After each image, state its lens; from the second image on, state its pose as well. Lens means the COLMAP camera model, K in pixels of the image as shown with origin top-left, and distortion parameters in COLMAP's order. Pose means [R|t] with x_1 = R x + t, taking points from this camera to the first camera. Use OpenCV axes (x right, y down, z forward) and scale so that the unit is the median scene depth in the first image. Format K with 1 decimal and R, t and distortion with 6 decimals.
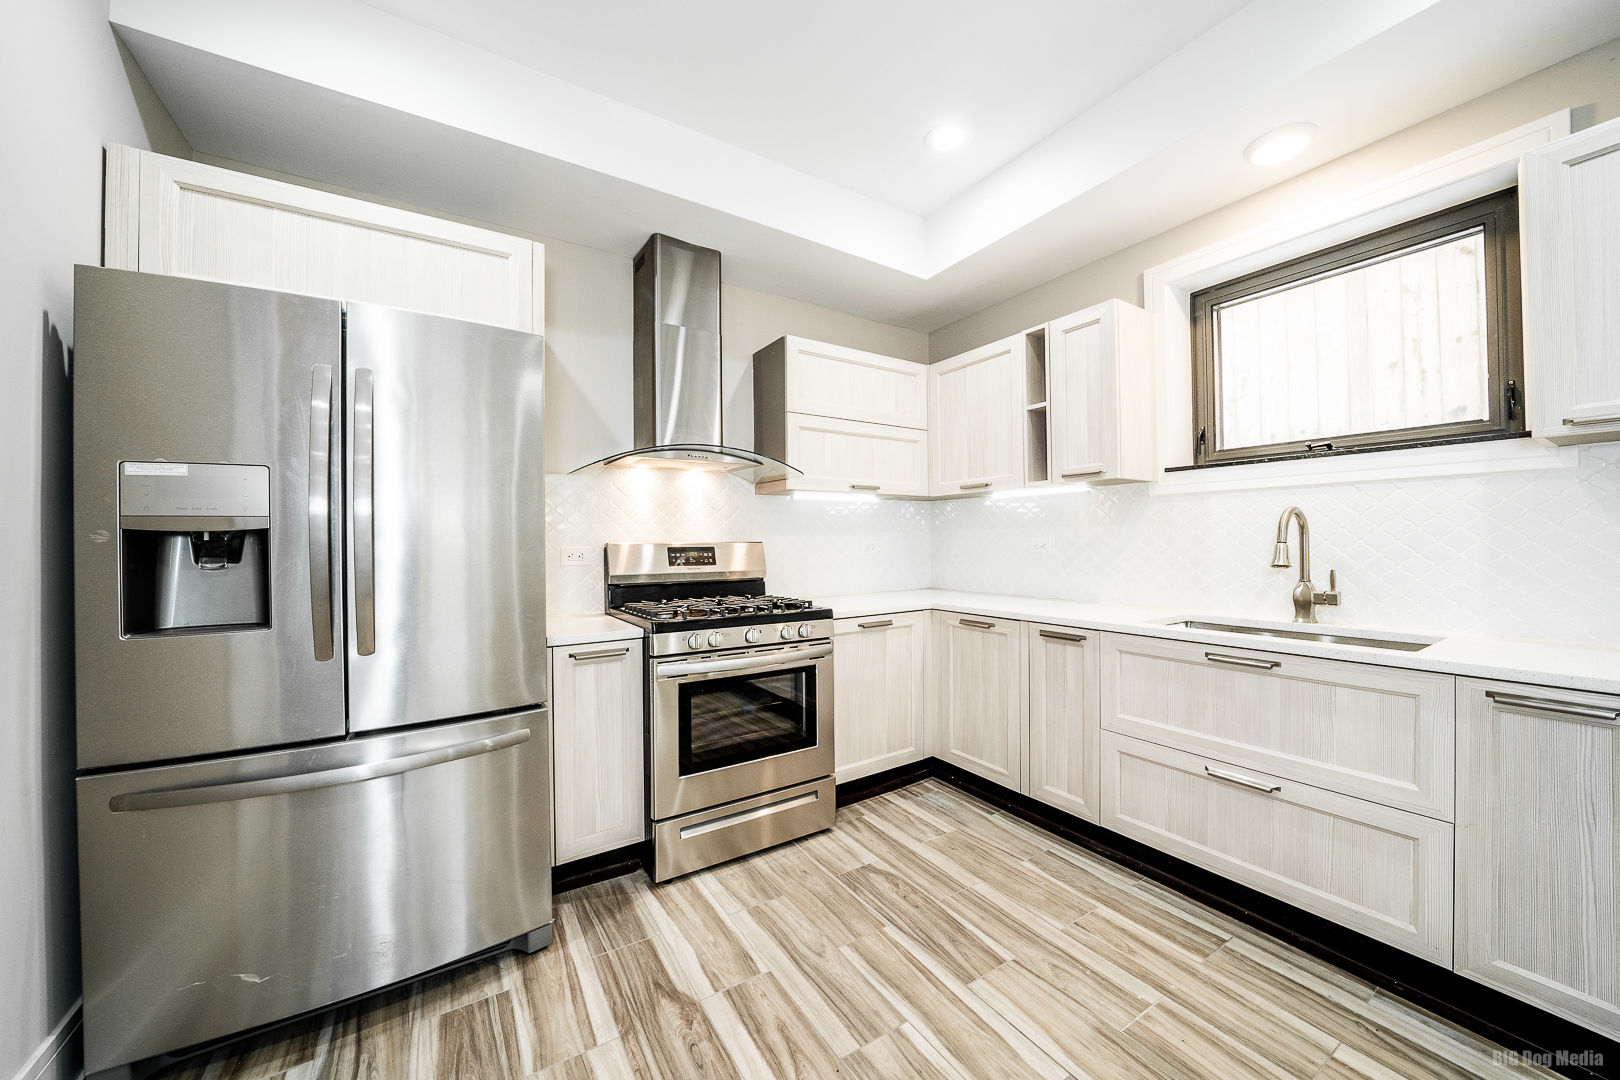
lens RADIAL K [[597.4, 0, 835.6], [0, 597.4, 546.9], [0, 0, 1]] dist [-0.008970, 0.000035]
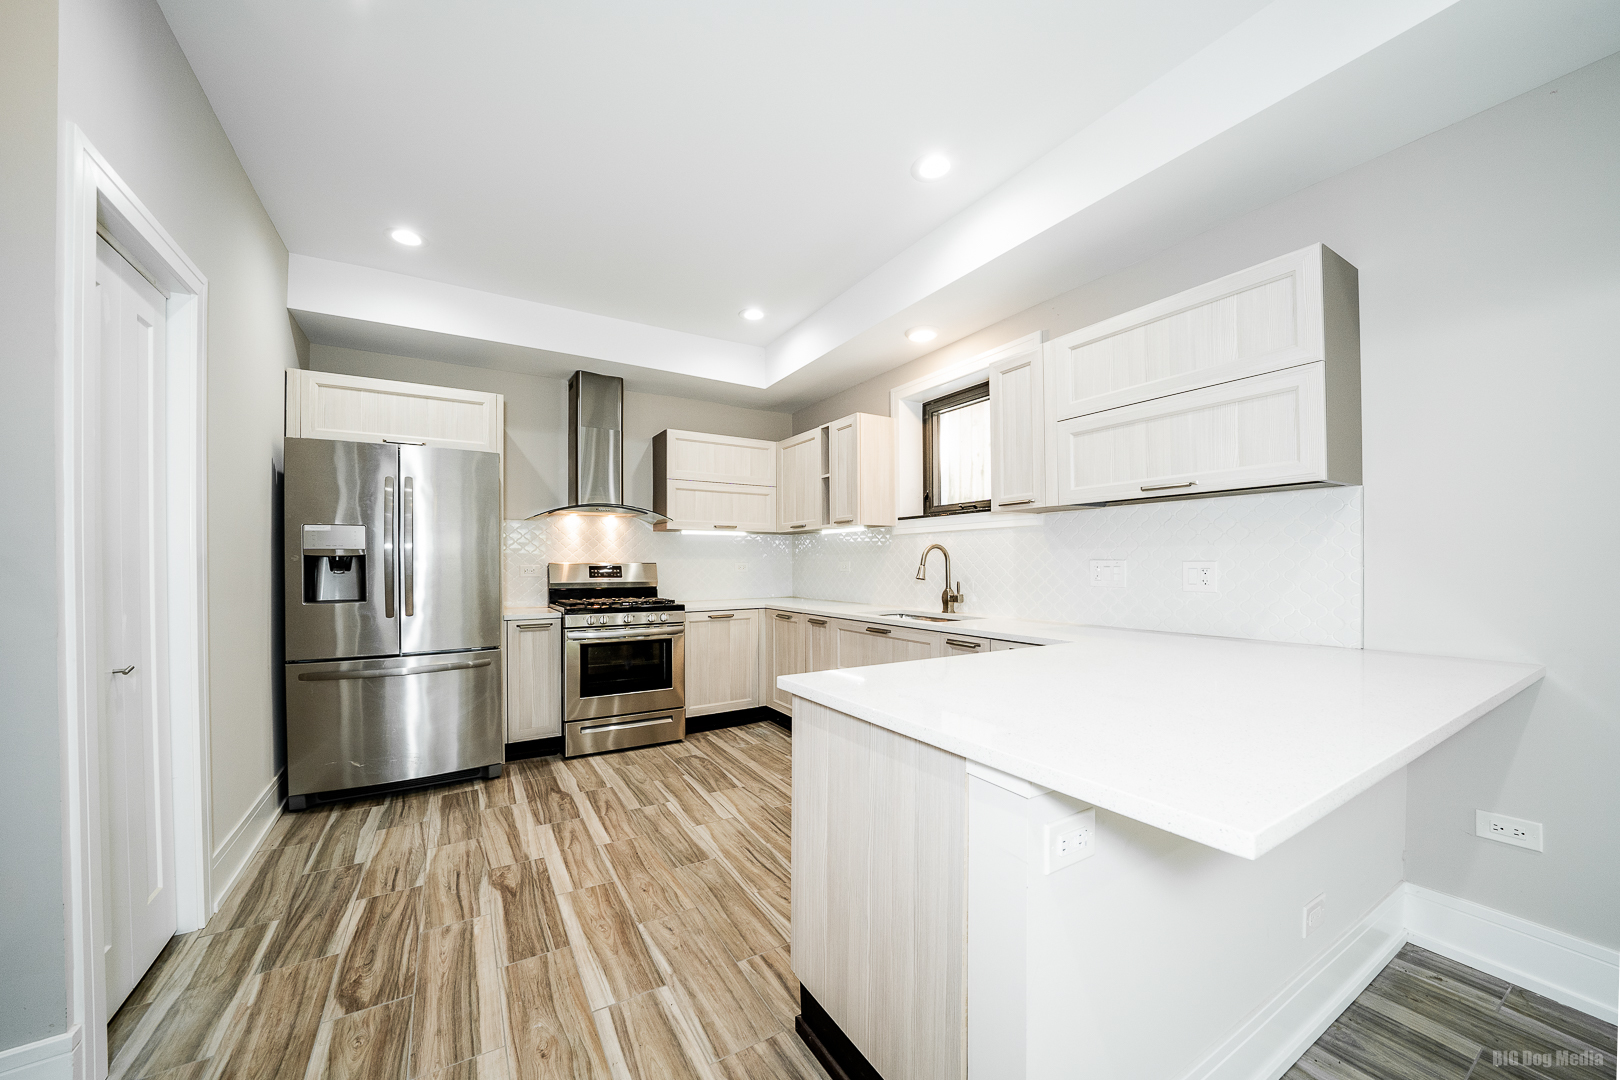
lens RADIAL K [[588.5, 0, 812.4], [0, 588.5, 570.6], [0, 0, 1]] dist [-0.000263, -0.000052]
pose [[0.999214, 0.007021, -0.039013, 0.474995], [-0.006907, 0.999971, 0.003058, 0.005289], [0.039033, -0.002787, 0.999234, -0.681788]]
